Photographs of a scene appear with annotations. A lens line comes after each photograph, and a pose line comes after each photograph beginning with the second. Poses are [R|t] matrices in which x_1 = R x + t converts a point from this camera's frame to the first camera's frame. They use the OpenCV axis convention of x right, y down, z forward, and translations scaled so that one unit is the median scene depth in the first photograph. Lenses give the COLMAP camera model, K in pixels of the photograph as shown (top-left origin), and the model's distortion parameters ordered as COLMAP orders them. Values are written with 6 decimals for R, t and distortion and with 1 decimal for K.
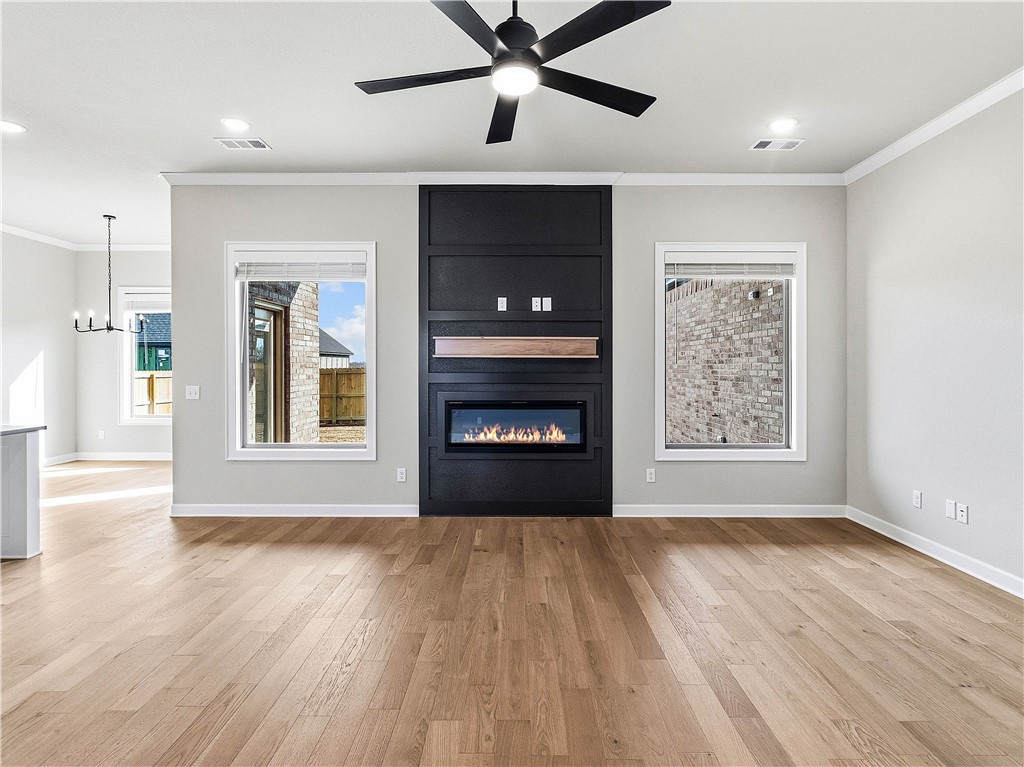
lens RADIAL K [[544.1, 0, 515.8], [0, 544.1, 364.7], [0, 0, 1]] dist [0.000263, 0.000984]
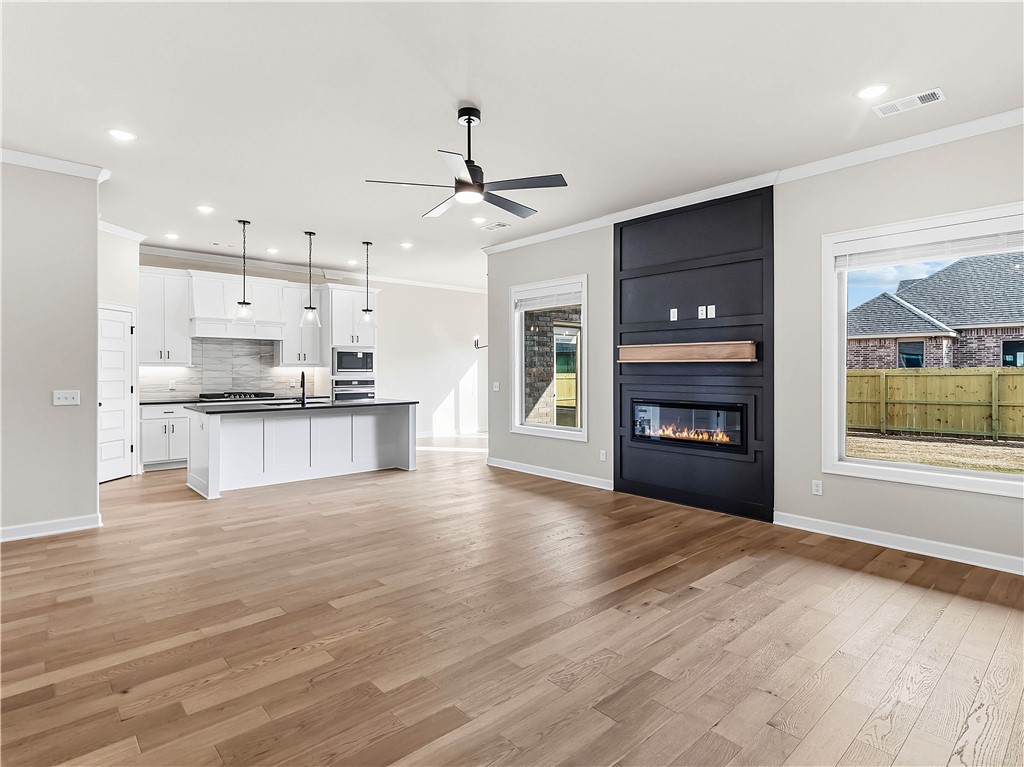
lens RADIAL K [[544.1, 0, 515.8], [0, 544.1, 364.7], [0, 0, 1]] dist [0.000263, 0.000984]
pose [[0.674844, -0.006211, -0.737934, 0.588081], [0.001017, 0.999971, -0.007487, 0.000836], [0.737960, 0.004302, 0.674831, -0.003820]]
